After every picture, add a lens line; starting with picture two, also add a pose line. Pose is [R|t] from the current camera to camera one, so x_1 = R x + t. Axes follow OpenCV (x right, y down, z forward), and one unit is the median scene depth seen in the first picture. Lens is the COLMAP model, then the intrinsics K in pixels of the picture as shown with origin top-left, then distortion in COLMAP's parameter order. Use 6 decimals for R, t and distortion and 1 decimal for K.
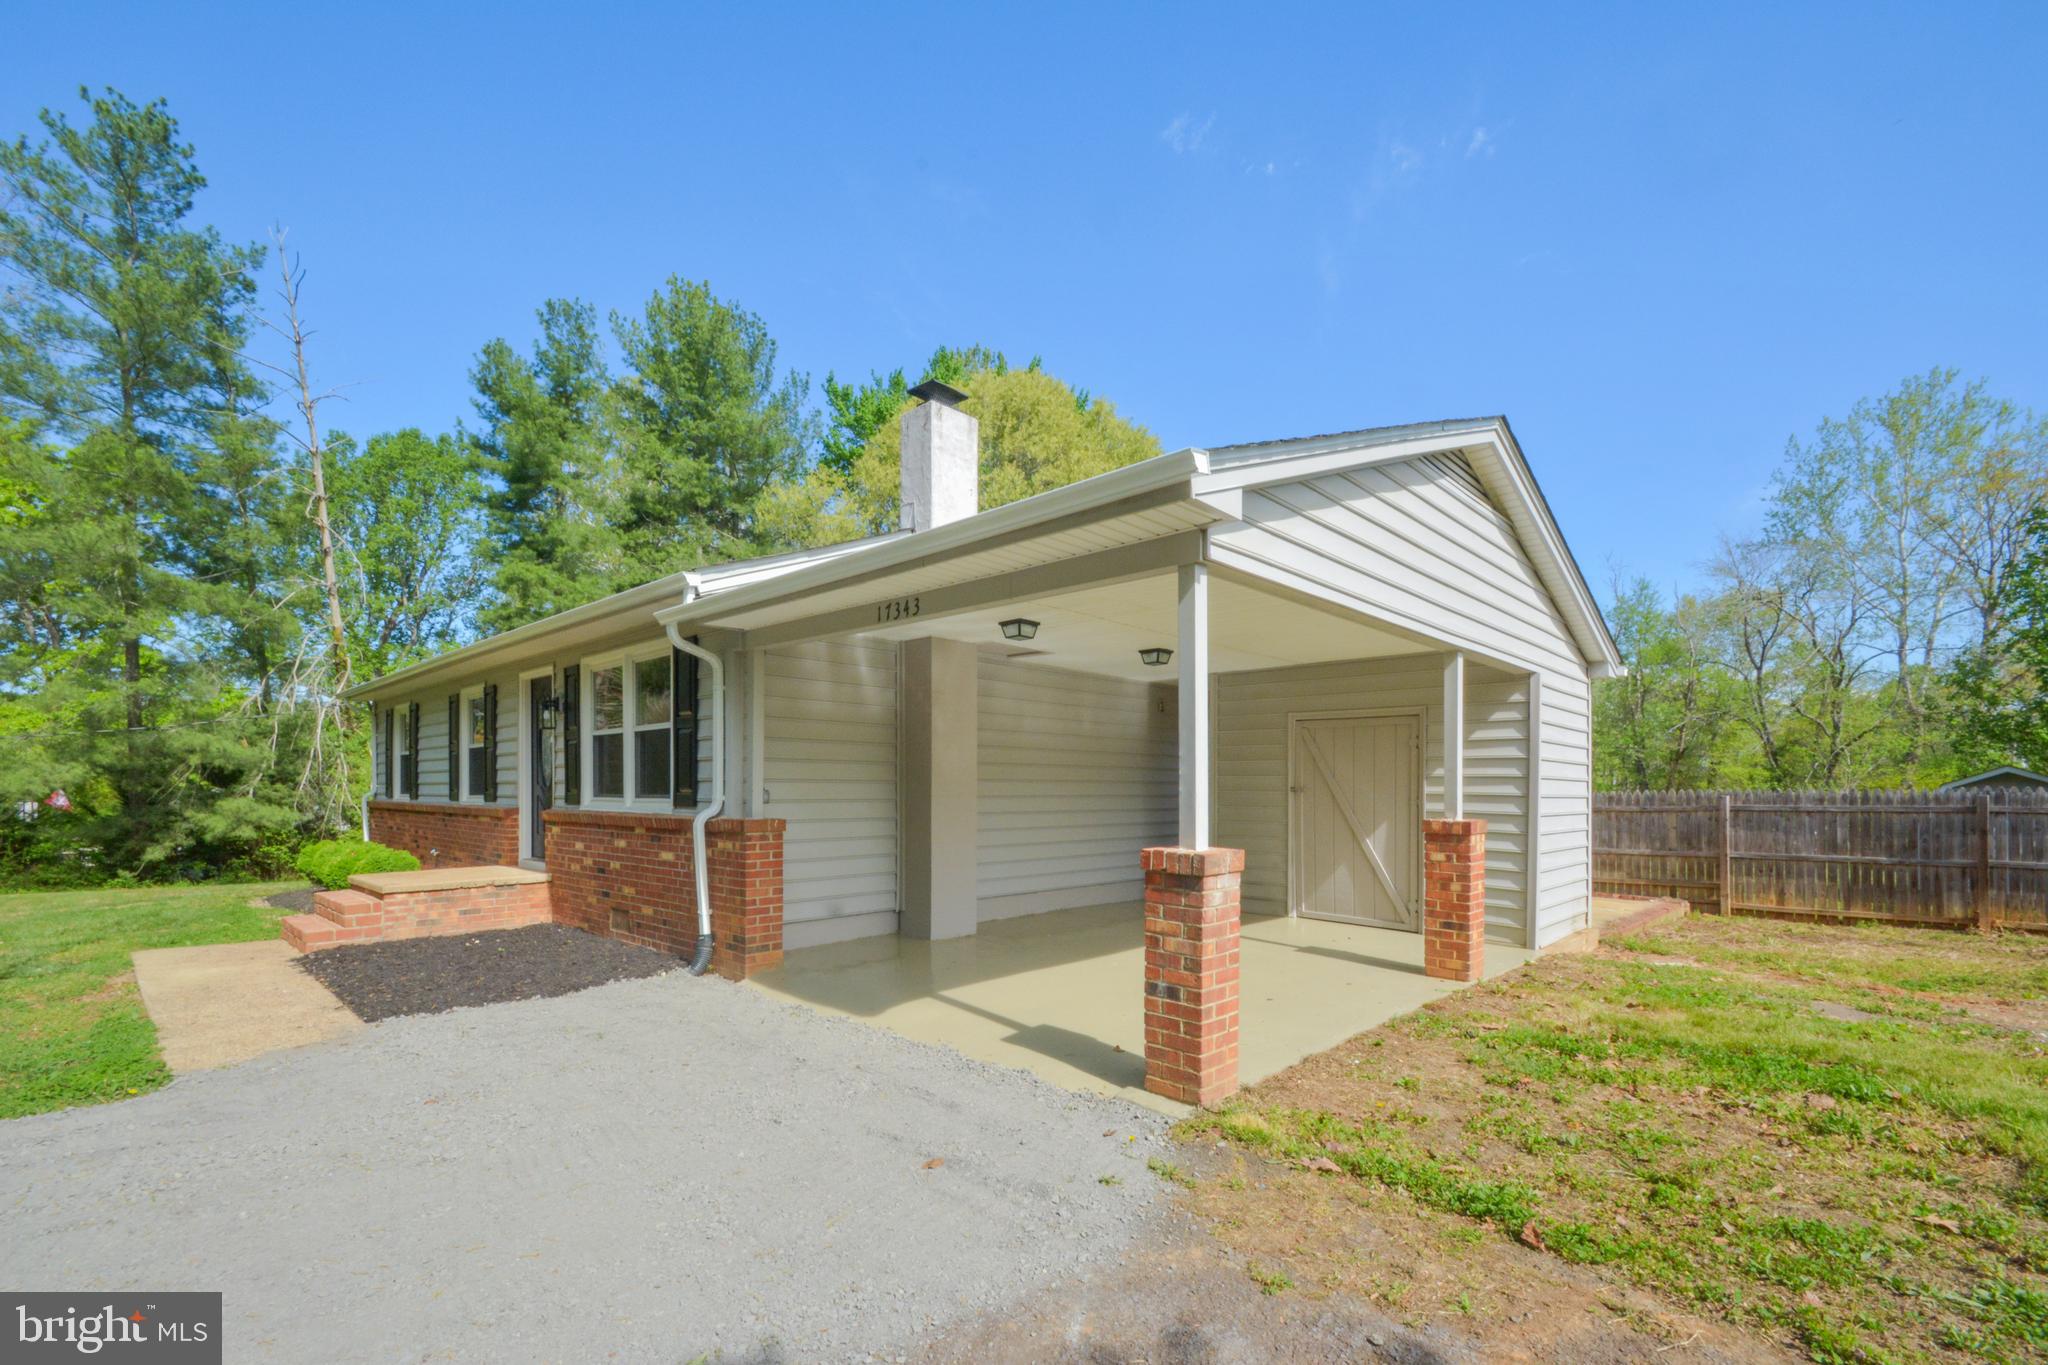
lens RADIAL K [[891.8, 0, 990.1], [0, 891.8, 804.3], [0, 0, 1]] dist [0.004523, -0.004071]
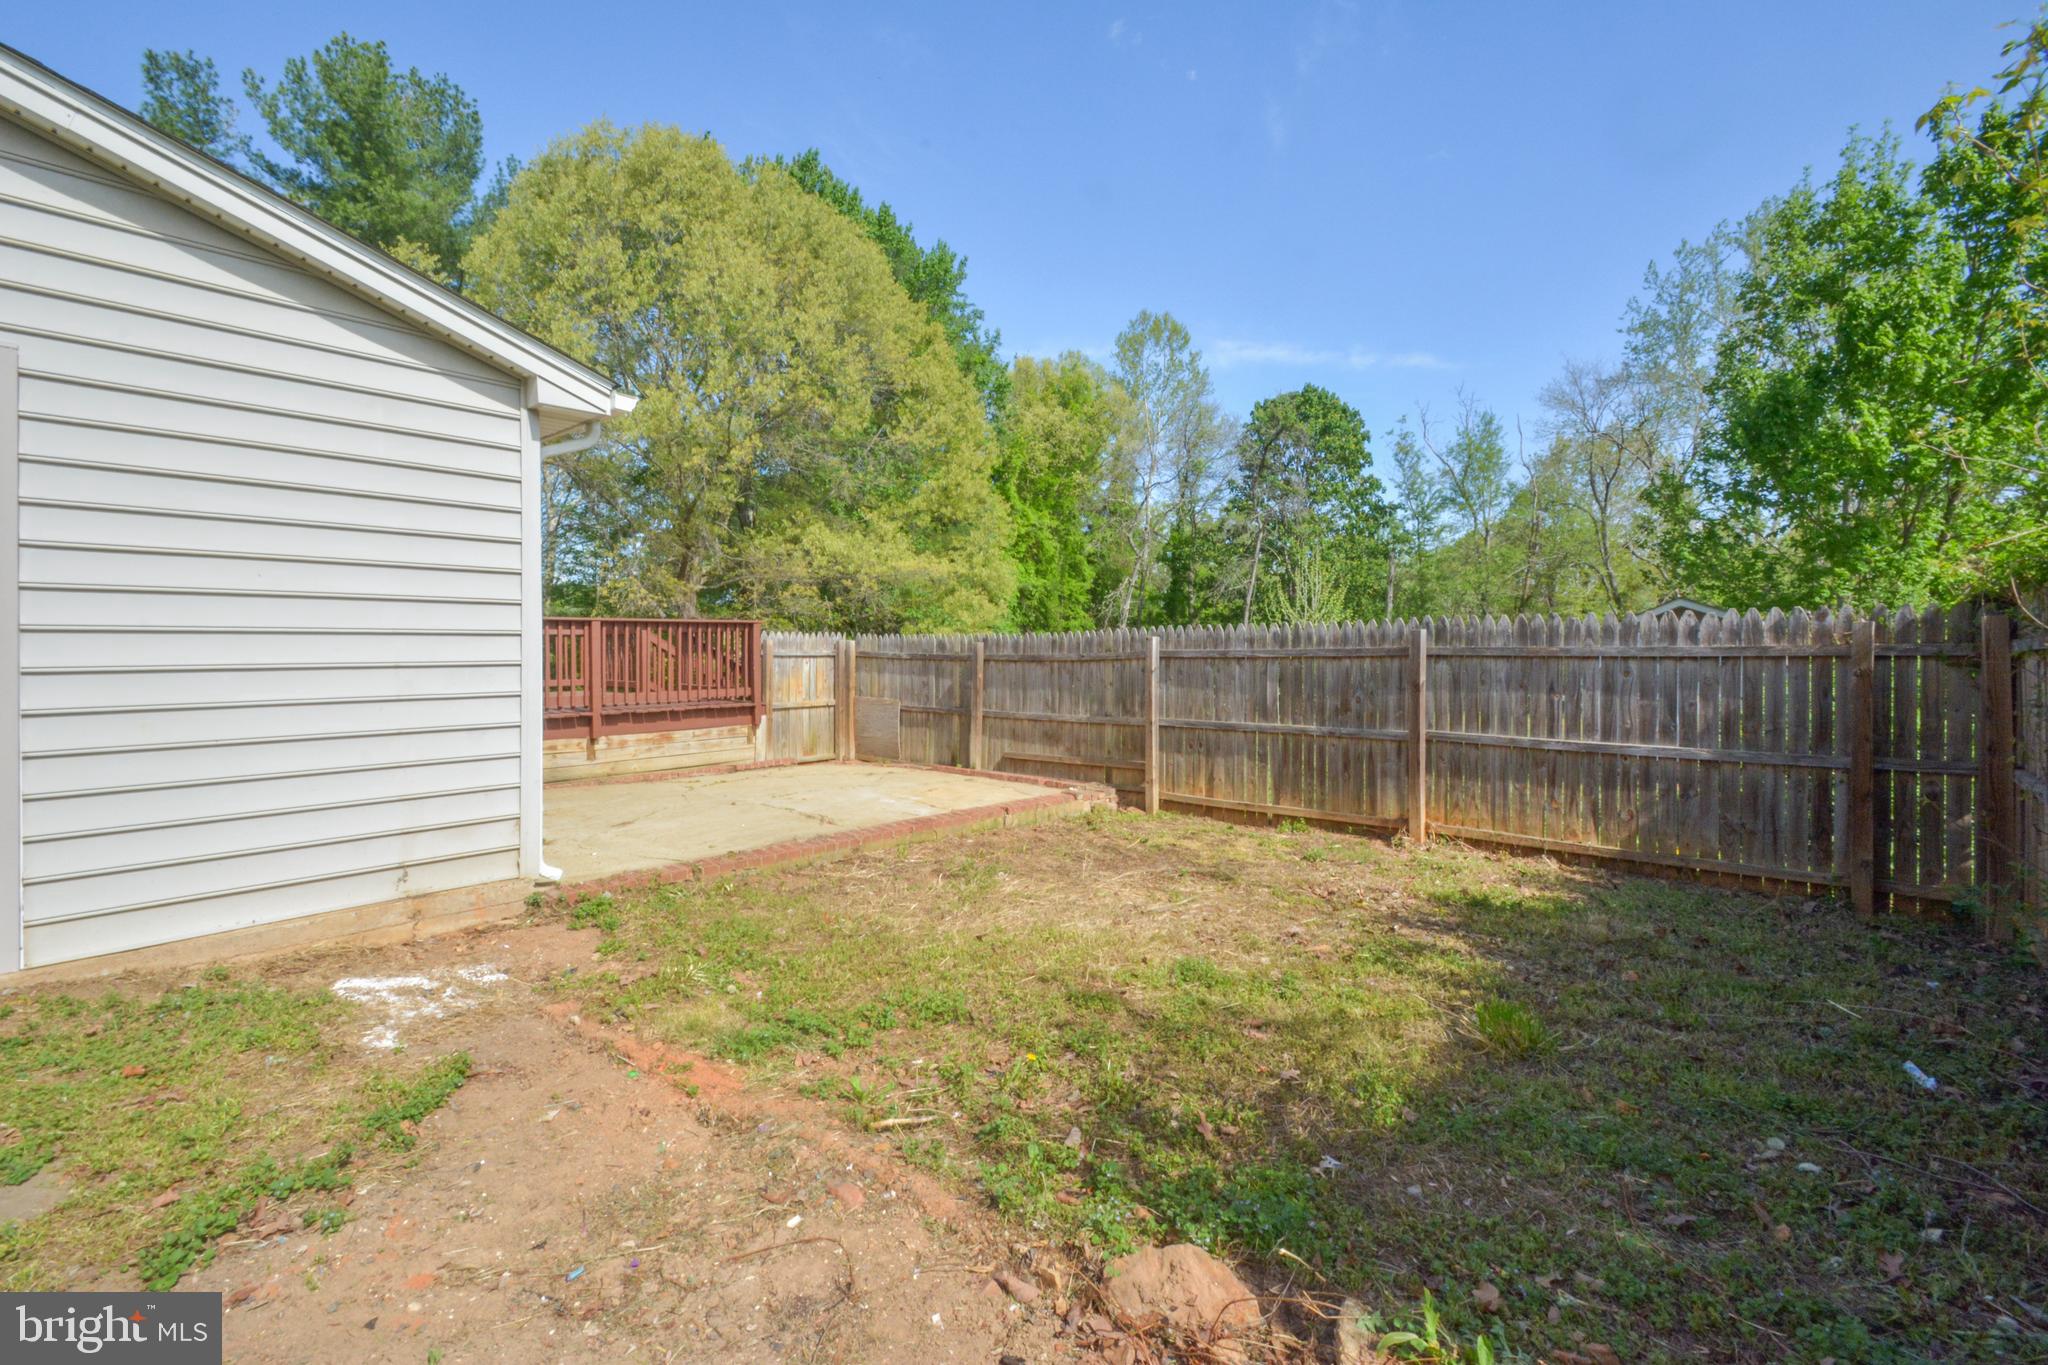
lens RADIAL K [[891.8, 0, 1018.4], [0, 891.8, 692.6], [0, 0, 1]] dist [0.004523, -0.004071]
pose [[0.998495, -0.009631, 0.053989, 0.701768], [0.007776, 0.999376, 0.034460, 0.009703], [-0.054288, -0.033988, 0.997947, 0.329591]]
